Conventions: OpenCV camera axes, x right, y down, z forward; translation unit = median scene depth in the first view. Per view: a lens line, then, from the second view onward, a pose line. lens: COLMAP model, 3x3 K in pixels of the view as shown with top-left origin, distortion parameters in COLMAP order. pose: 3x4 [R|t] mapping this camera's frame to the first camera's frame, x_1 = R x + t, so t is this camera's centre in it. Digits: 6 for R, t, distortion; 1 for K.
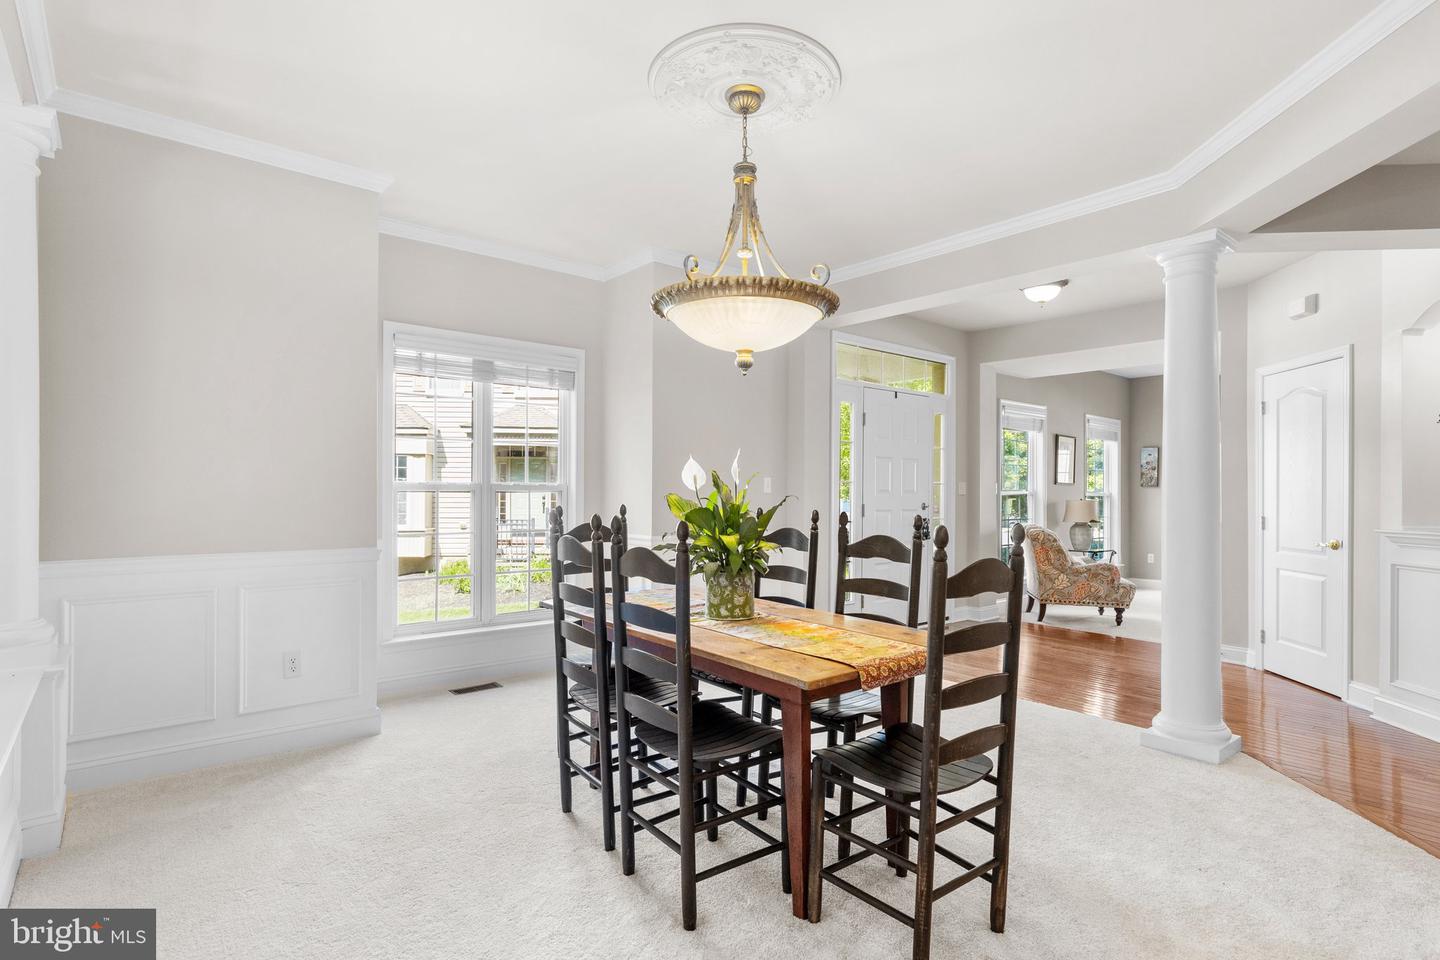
lens RADIAL K [[728.7, 0, 720.0], [0, 728.7, 480.0], [0, 0, 1]] dist [0.000003, 0.000038]
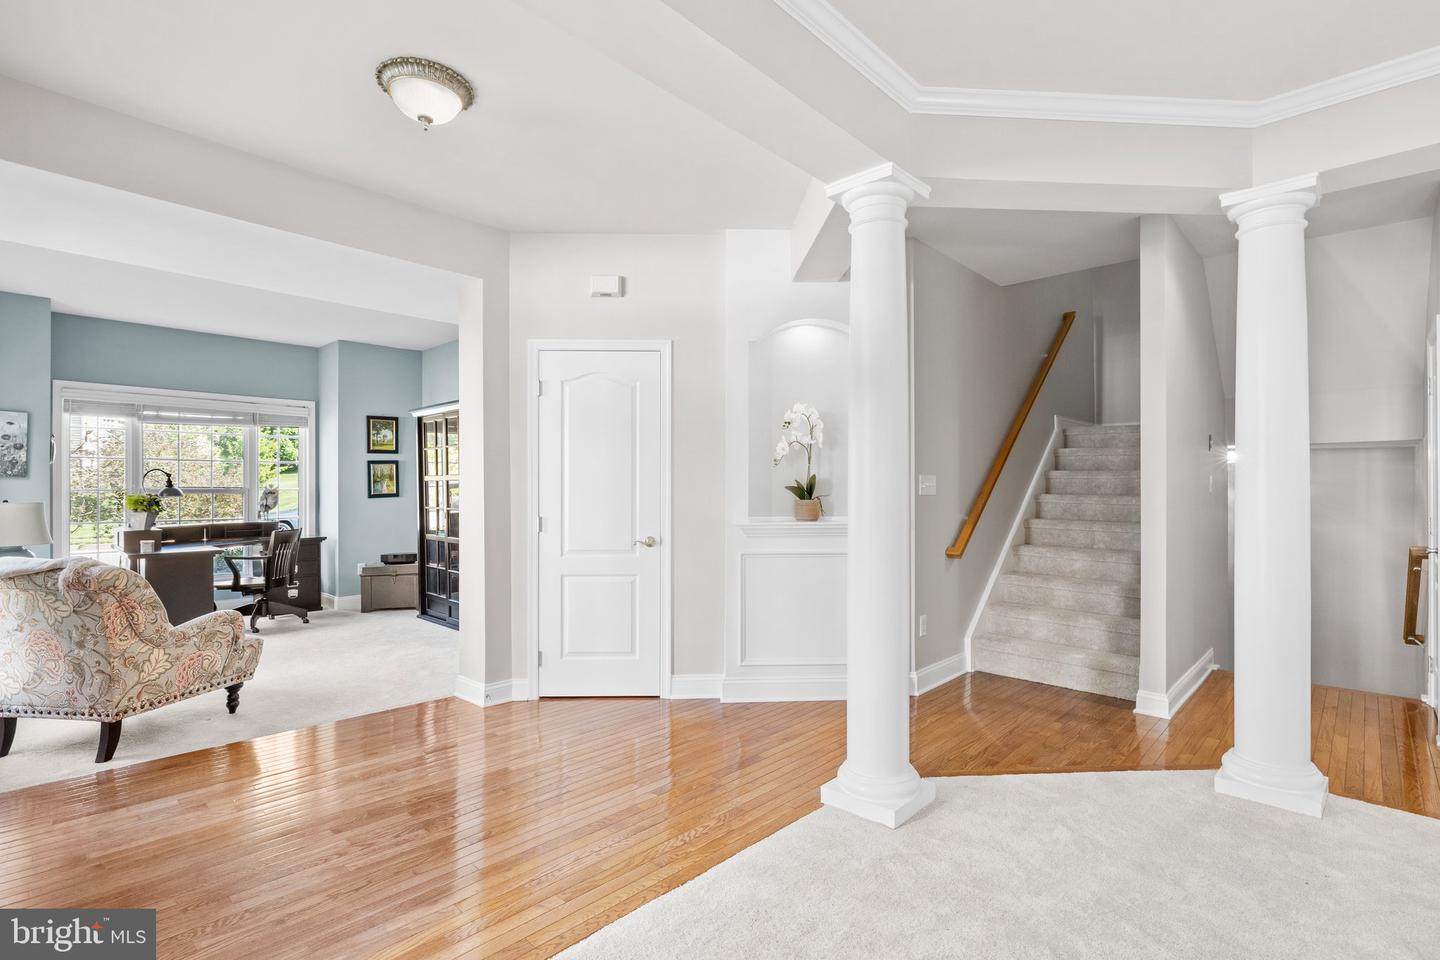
lens RADIAL K [[699.3, 0, 718.5], [0, 699.3, 483.6], [0, 0, 1]] dist [-0.002202, -0.000266]
pose [[-0.118479, -0.001598, 0.992955, -0.086316], [-0.016829, 0.999858, -0.000399, 0.009252], [-0.992814, -0.016757, -0.118489, 0.923273]]
